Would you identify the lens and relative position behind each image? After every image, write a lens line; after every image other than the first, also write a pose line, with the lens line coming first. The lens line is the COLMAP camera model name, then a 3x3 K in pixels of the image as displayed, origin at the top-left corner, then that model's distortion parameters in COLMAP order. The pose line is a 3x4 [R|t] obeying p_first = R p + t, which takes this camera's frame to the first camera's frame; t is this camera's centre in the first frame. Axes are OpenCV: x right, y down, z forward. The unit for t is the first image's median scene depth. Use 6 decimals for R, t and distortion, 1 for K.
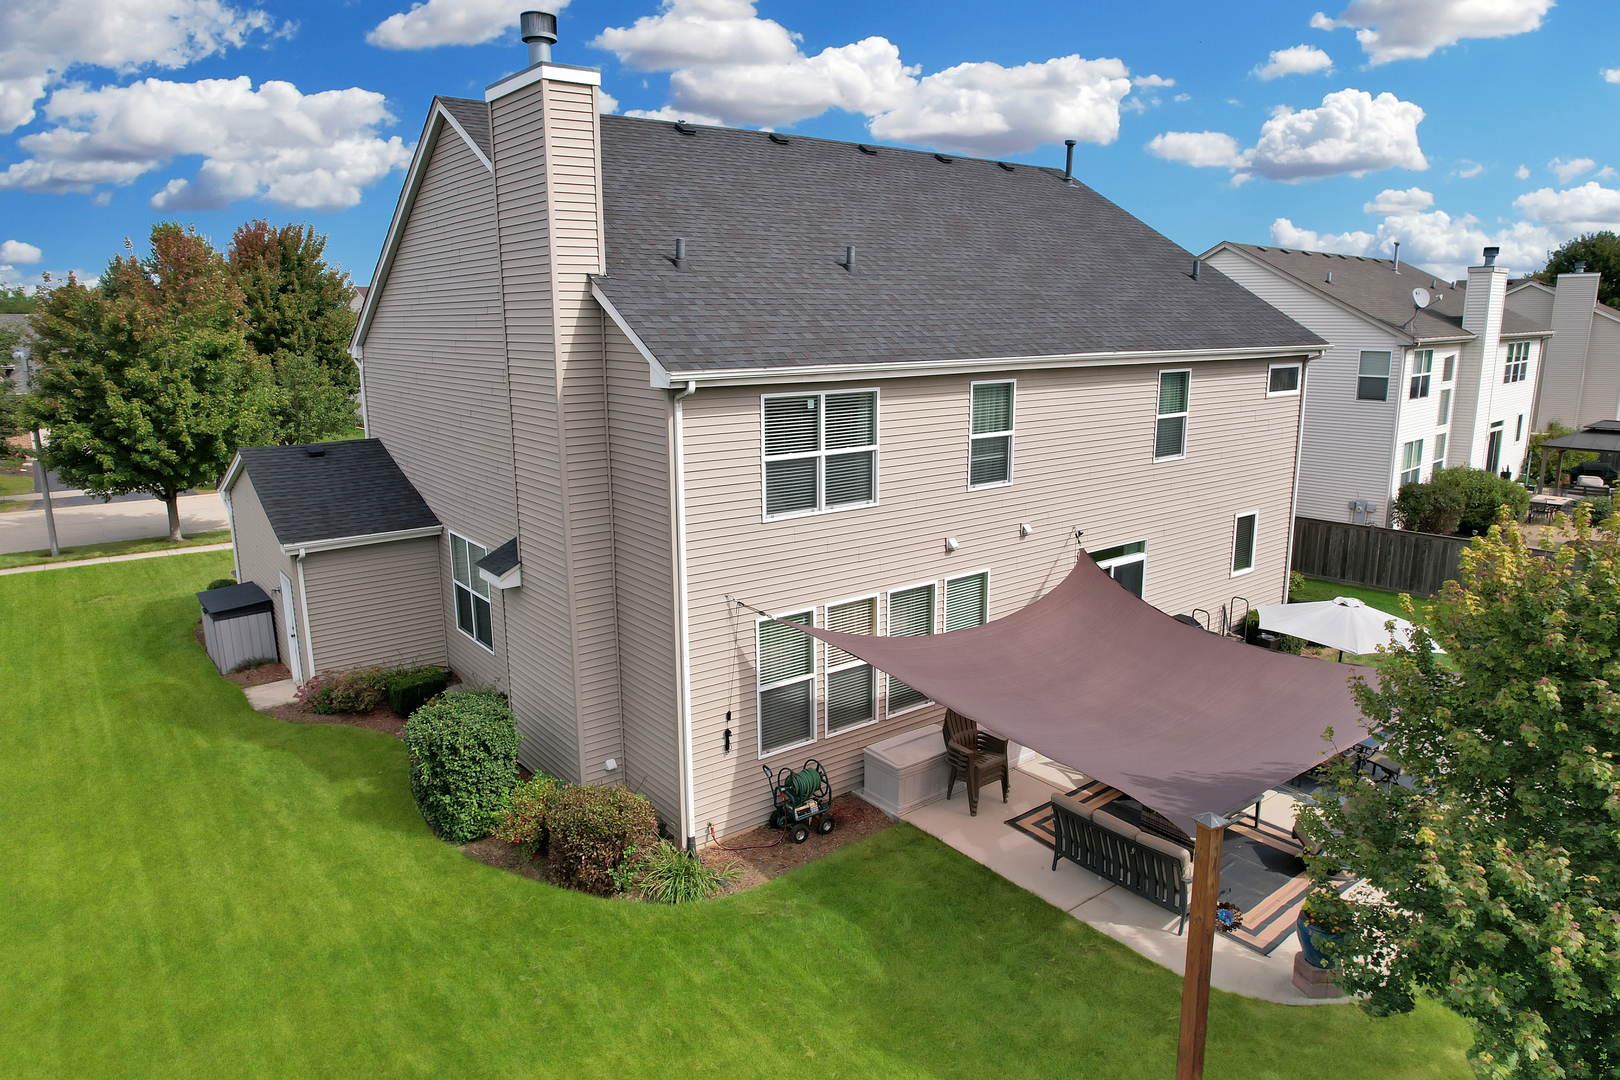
lens RADIAL K [[1036.4, 0, 802.6], [0, 1036.4, 539.2], [0, 0, 1]] dist [-0.053748, 0.033037]
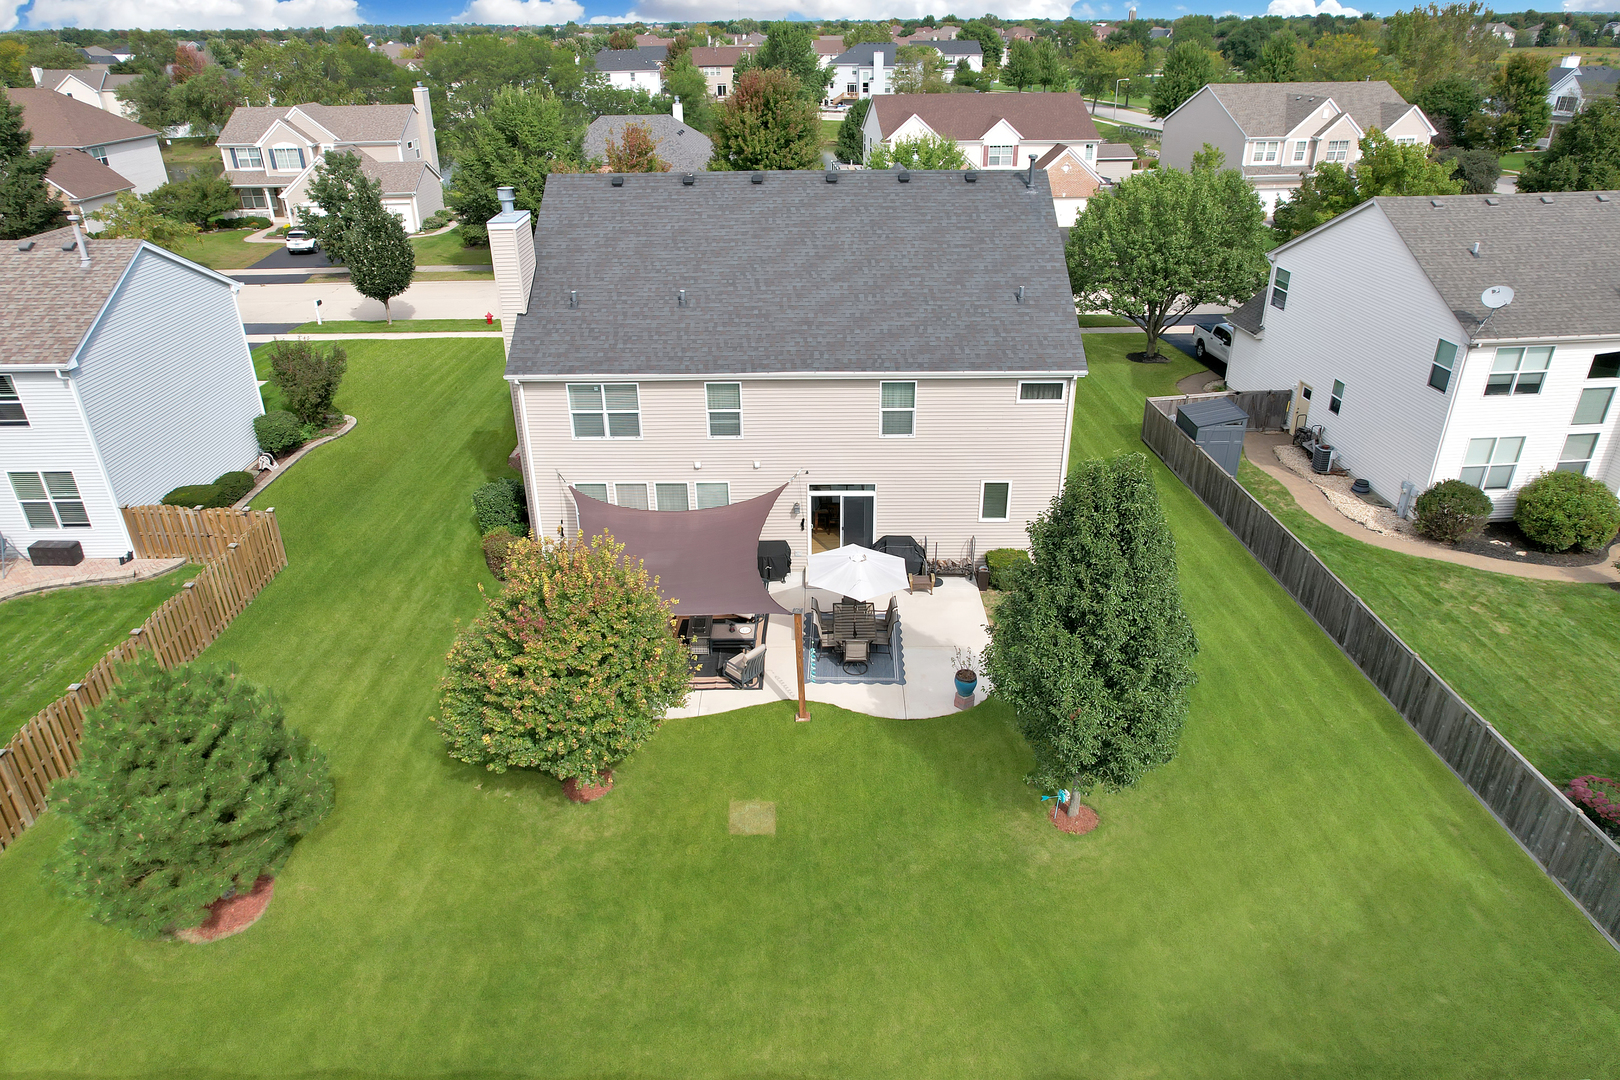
lens RADIAL K [[1036.4, 0, 808.2], [0, 1036.4, 541.8], [0, 0, 1]] dist [-0.053748, 0.033037]
pose [[0.789289, 0.278792, -0.547082, 1.349633], [-0.125225, 0.945341, 0.301079, -0.446841], [0.601117, -0.169130, 0.781059, -0.350788]]
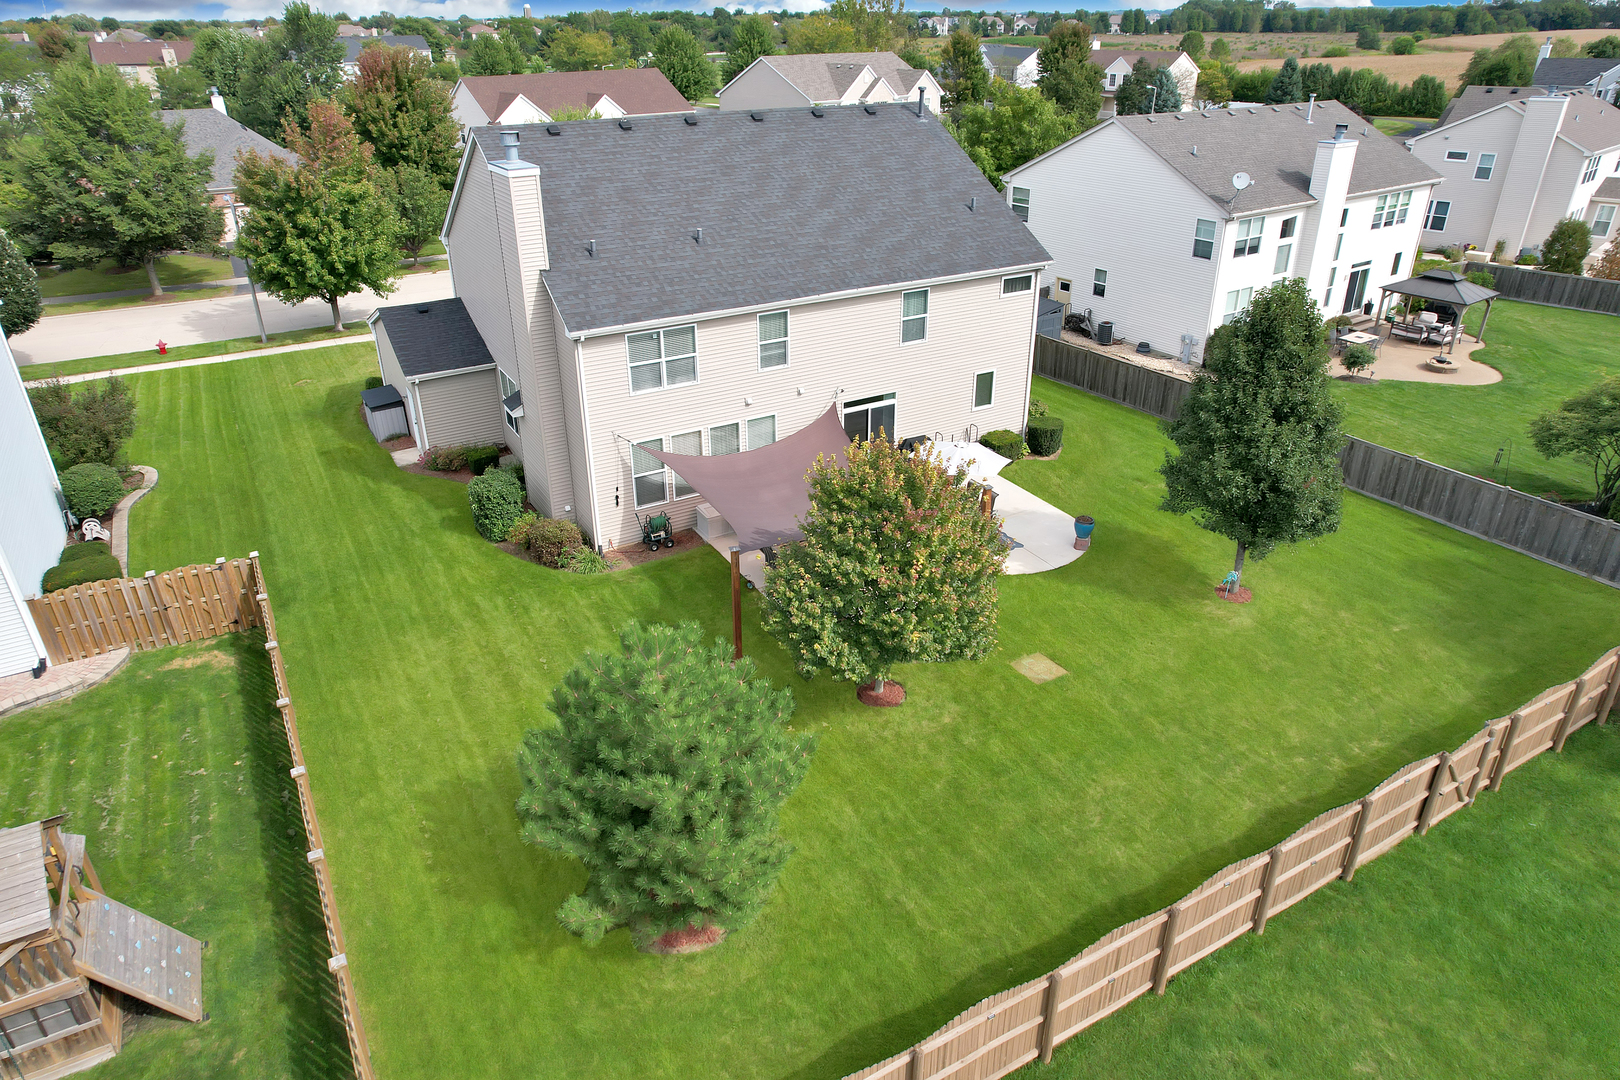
lens RADIAL K [[1036.4, 0, 808.8], [0, 1036.4, 542.3], [0, 0, 1]] dist [-0.053748, 0.033037]
pose [[0.992490, 0.058564, -0.107394, 0.460829], [-0.028397, 0.964269, 0.263399, -0.240493], [0.118982, -0.258372, 0.958690, -0.819166]]
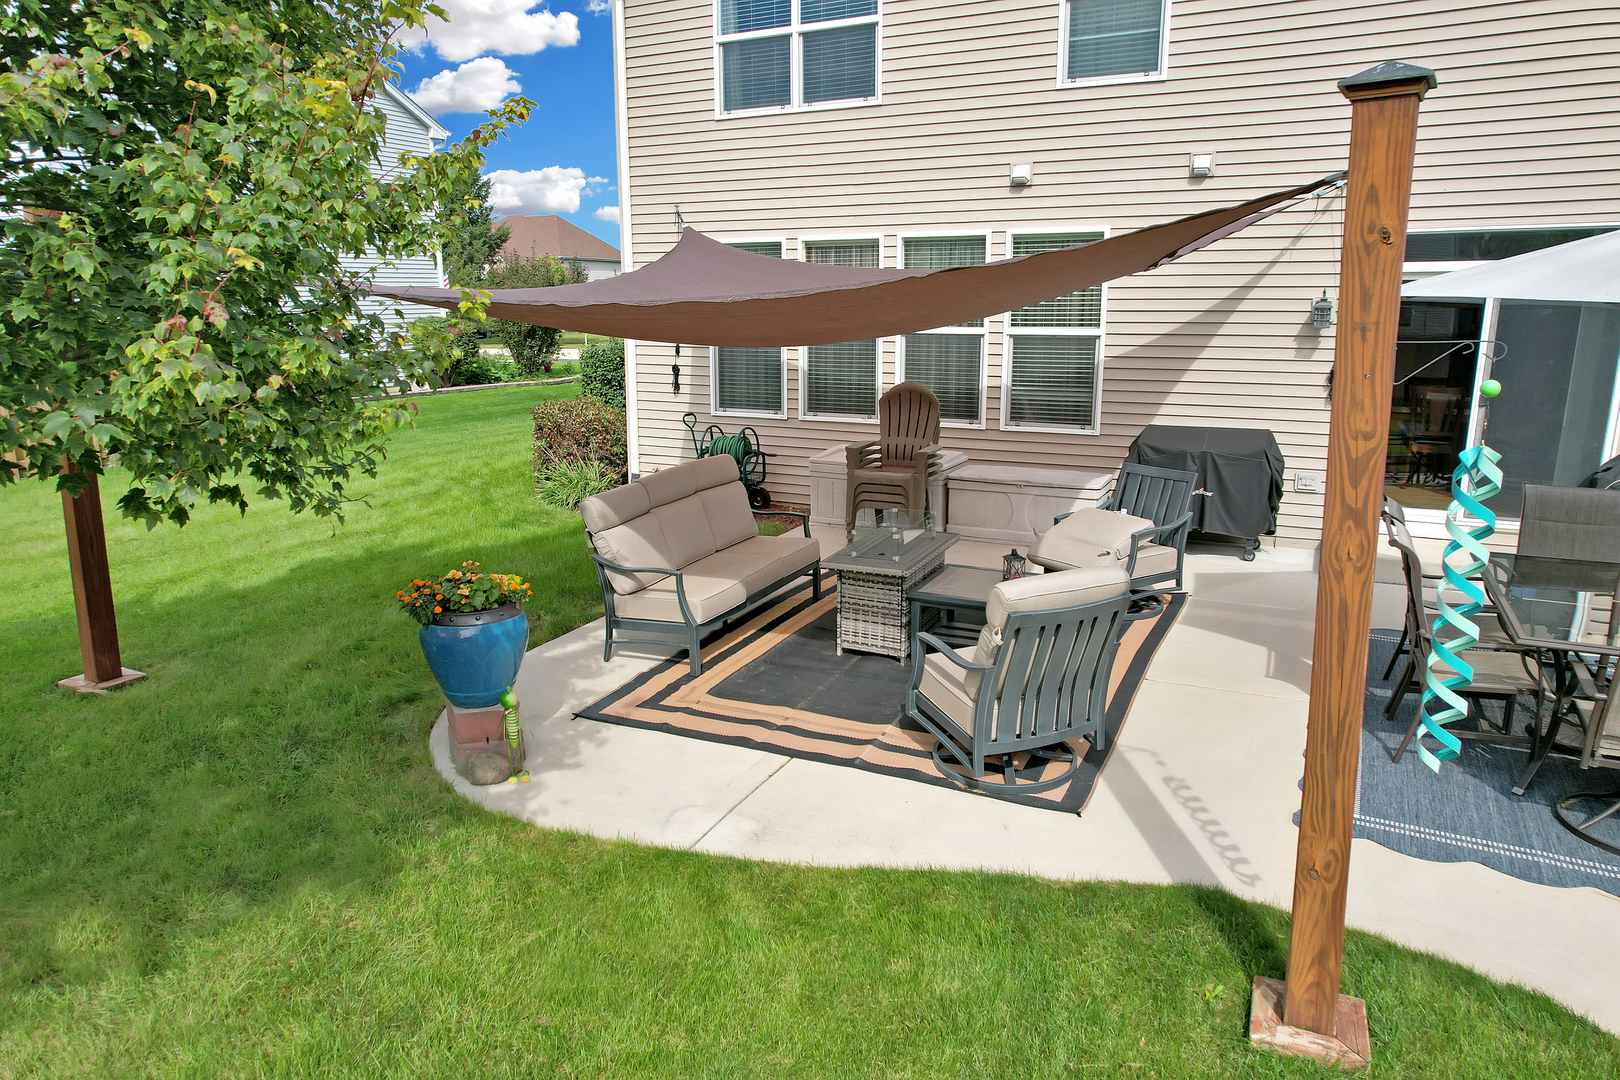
lens RADIAL K [[1036.4, 0, 806.5], [0, 1036.4, 530.4], [0, 0, 1]] dist [-0.053748, 0.033037]
pose [[0.444081, 0.205753, -0.872042, 0.686036], [-0.193466, 0.972336, 0.130896, 0.160629], [0.874850, 0.110582, 0.471602, 0.606085]]
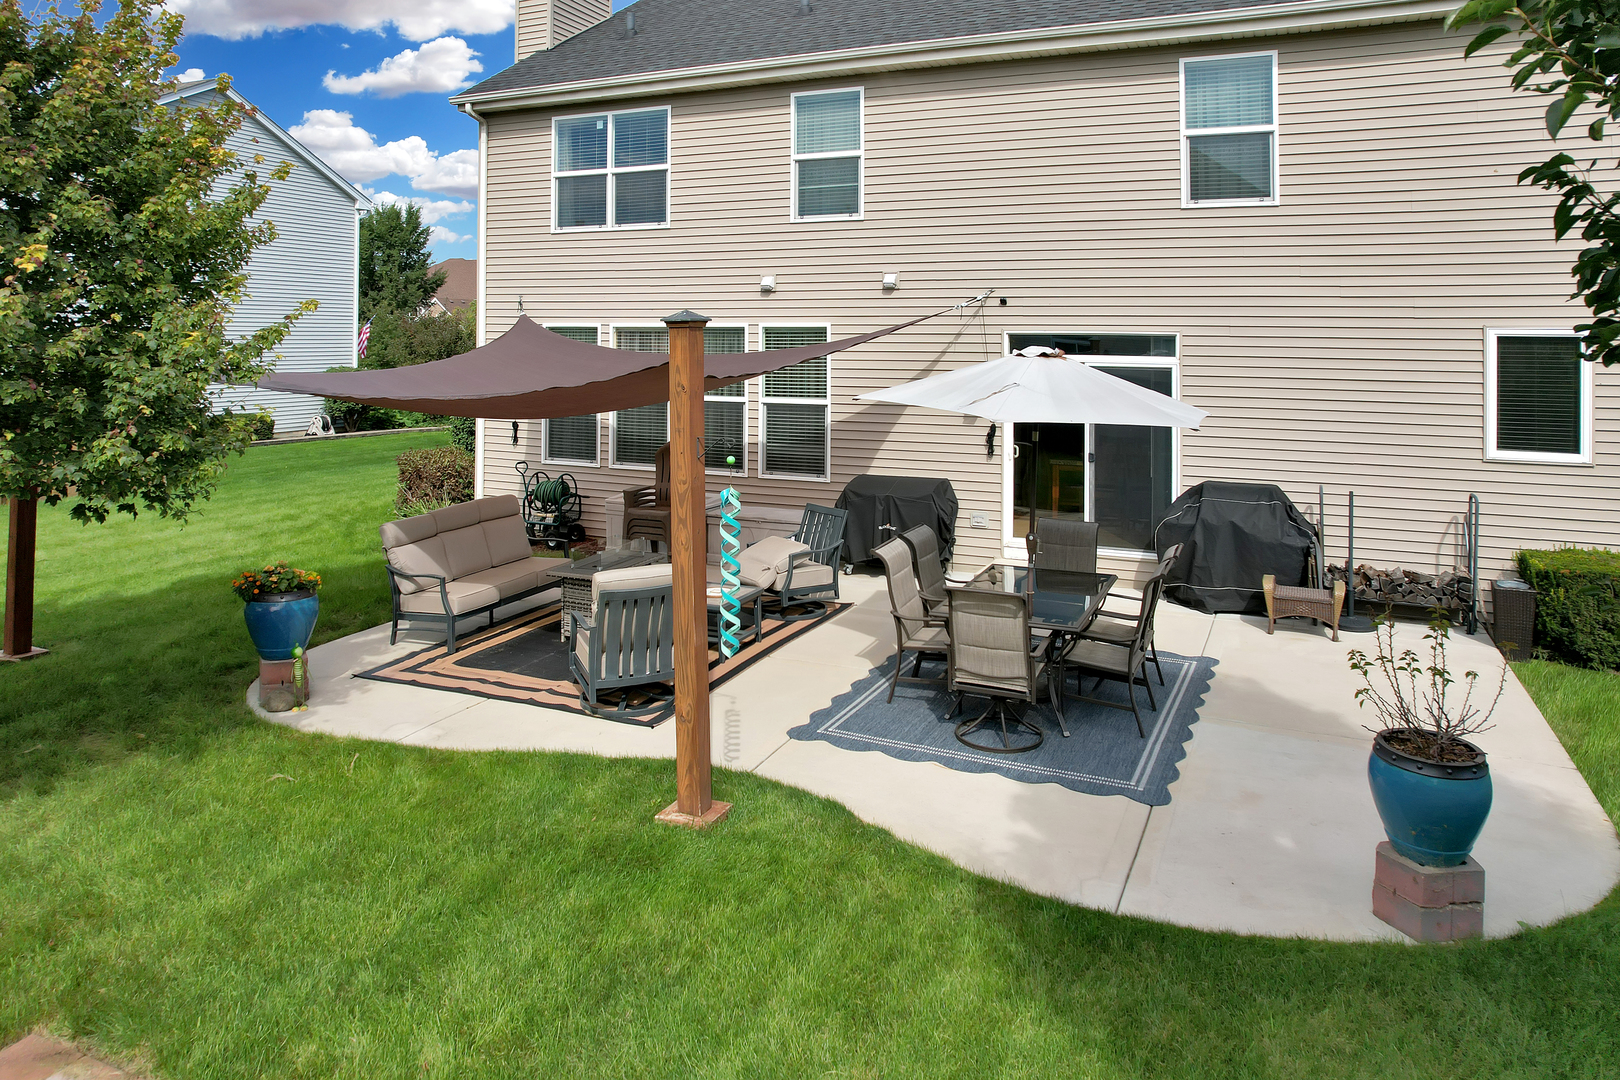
lens RADIAL K [[1095.4, 0, 795.1], [0, 1095.4, 327.5], [0, 0, 1]] dist [-0.044229, 0.023066]
pose [[0.468228, 0.005860, -0.883588, 0.945975], [-0.201055, 0.974454, -0.100079, 0.124432], [0.860430, 0.224510, 0.457445, 0.615815]]
